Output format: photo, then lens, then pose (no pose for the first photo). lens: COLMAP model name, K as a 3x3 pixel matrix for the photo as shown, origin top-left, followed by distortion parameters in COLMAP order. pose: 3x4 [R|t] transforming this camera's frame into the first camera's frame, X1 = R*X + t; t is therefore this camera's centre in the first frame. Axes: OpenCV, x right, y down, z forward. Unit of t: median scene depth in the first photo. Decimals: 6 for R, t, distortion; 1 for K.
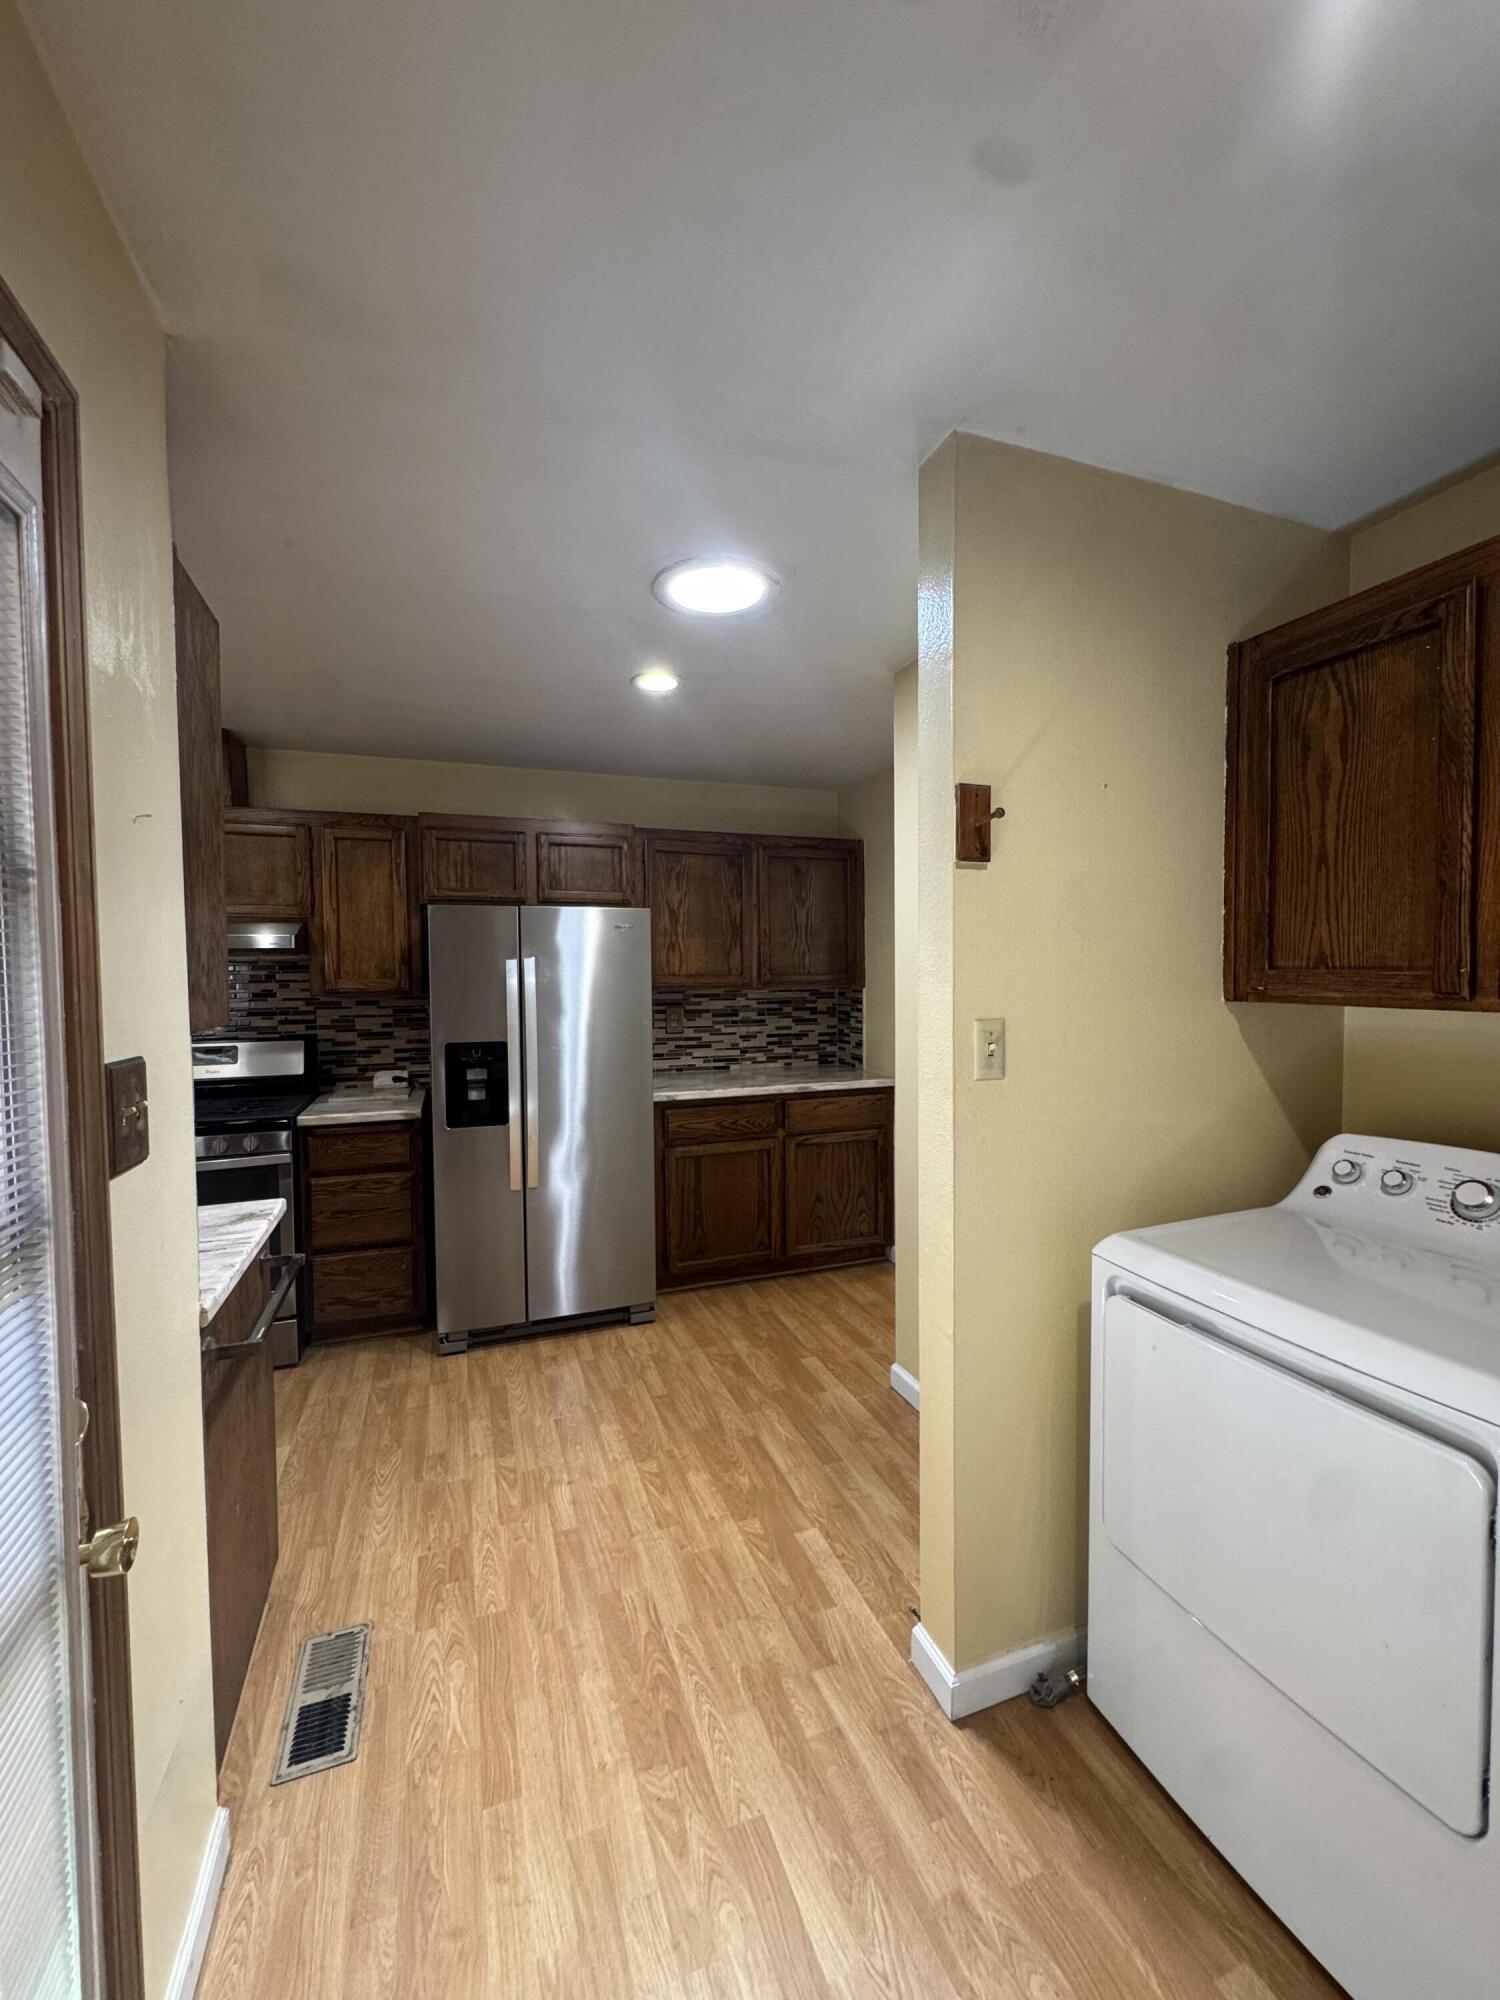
lens RADIAL K [[800.7, 0, 749.0], [0, 800.7, 998.5], [0, 0, 1]] dist [0.000850, -0.000653]
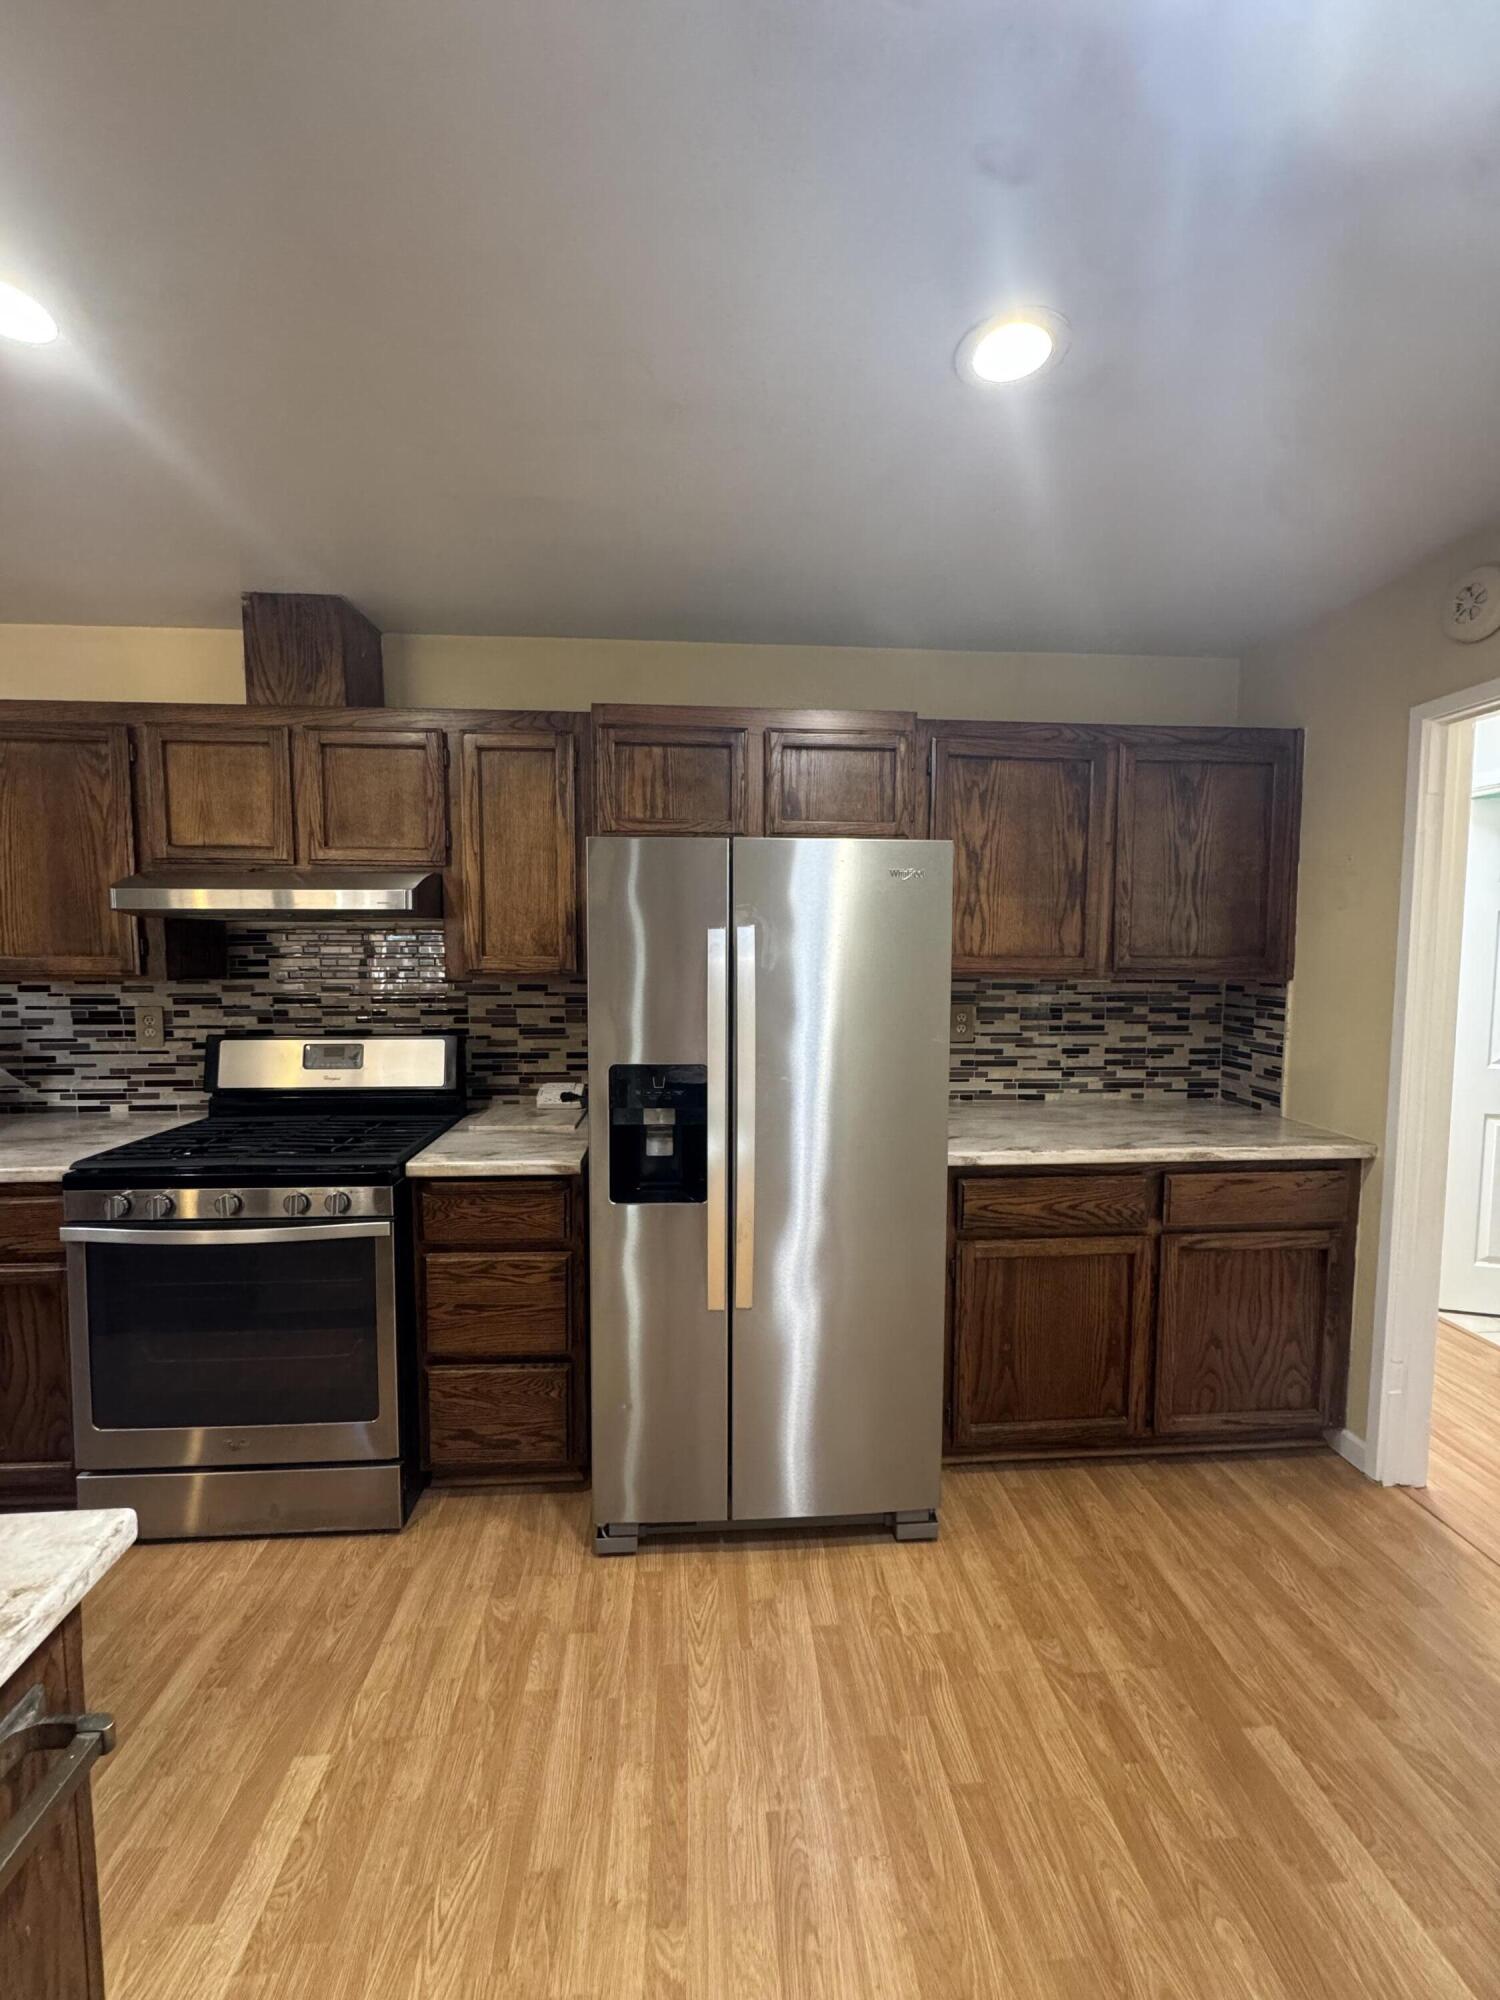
lens RADIAL K [[800.7, 0, 748.8], [0, 800.7, 1005.2], [0, 0, 1]] dist [0.000850, -0.000653]
pose [[0.959621, 0.034045, -0.279228, -0.105955], [-0.021449, 0.998615, 0.048043, -0.020860], [0.280477, -0.040113, 0.959022, 0.434407]]
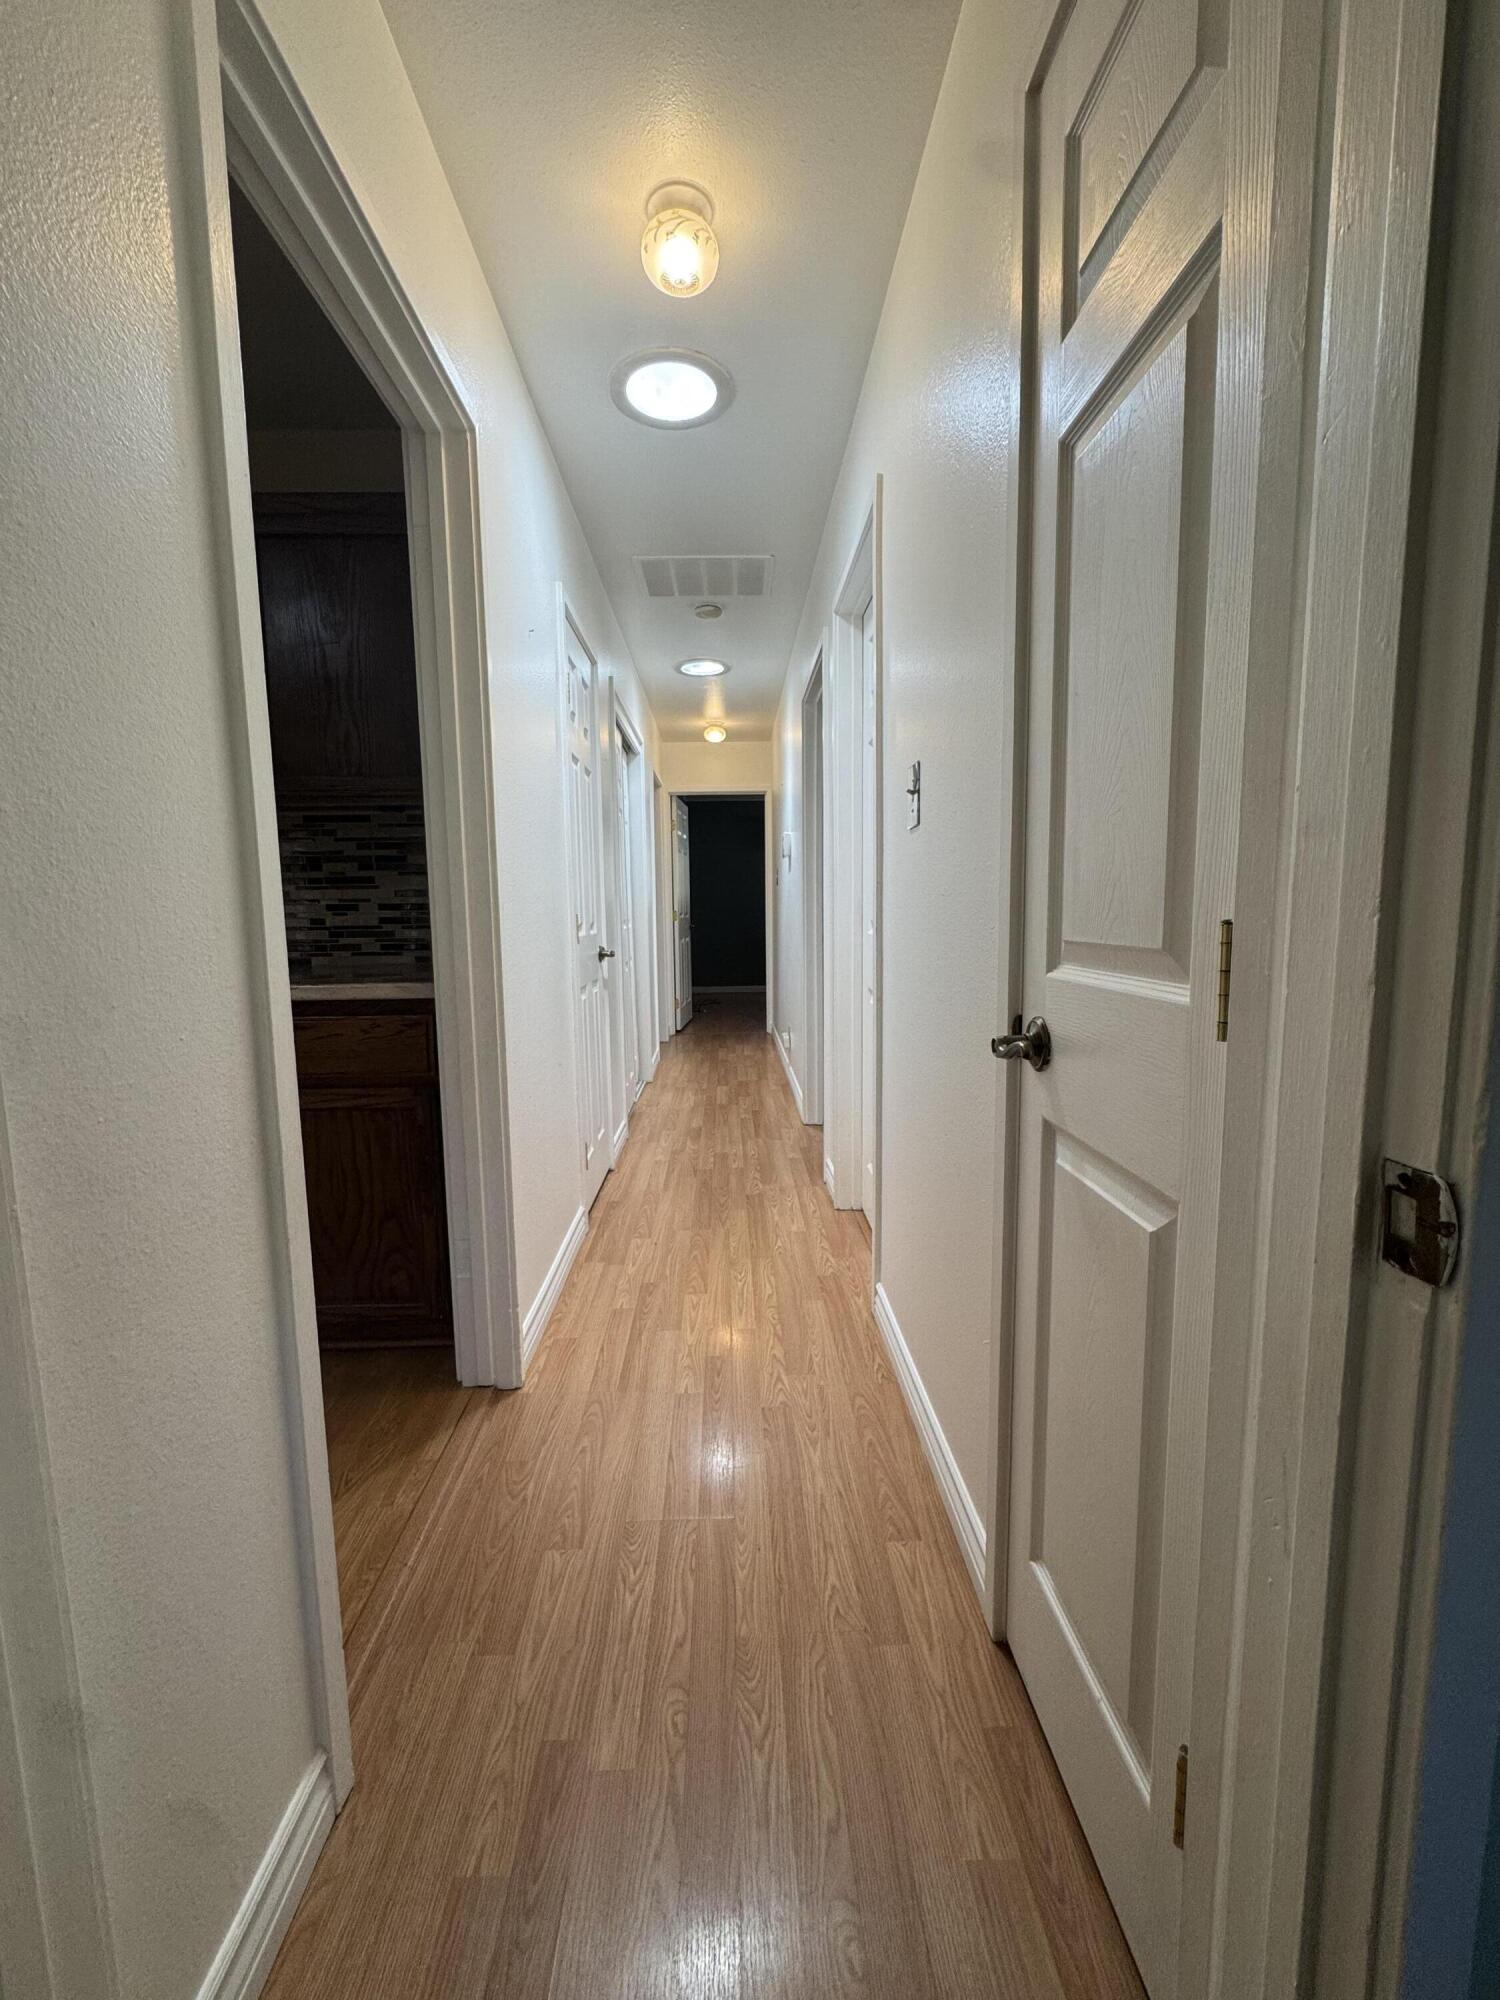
lens RADIAL K [[800.7, 0, 748.3], [0, 800.7, 1005.1], [0, 0, 1]] dist [0.000850, -0.000653]
pose [[0.948407, 0.035973, -0.315007, 0.630703], [-0.007460, 0.995799, 0.091259, 0.087950], [0.316967, -0.084201, 0.944692, 0.783210]]
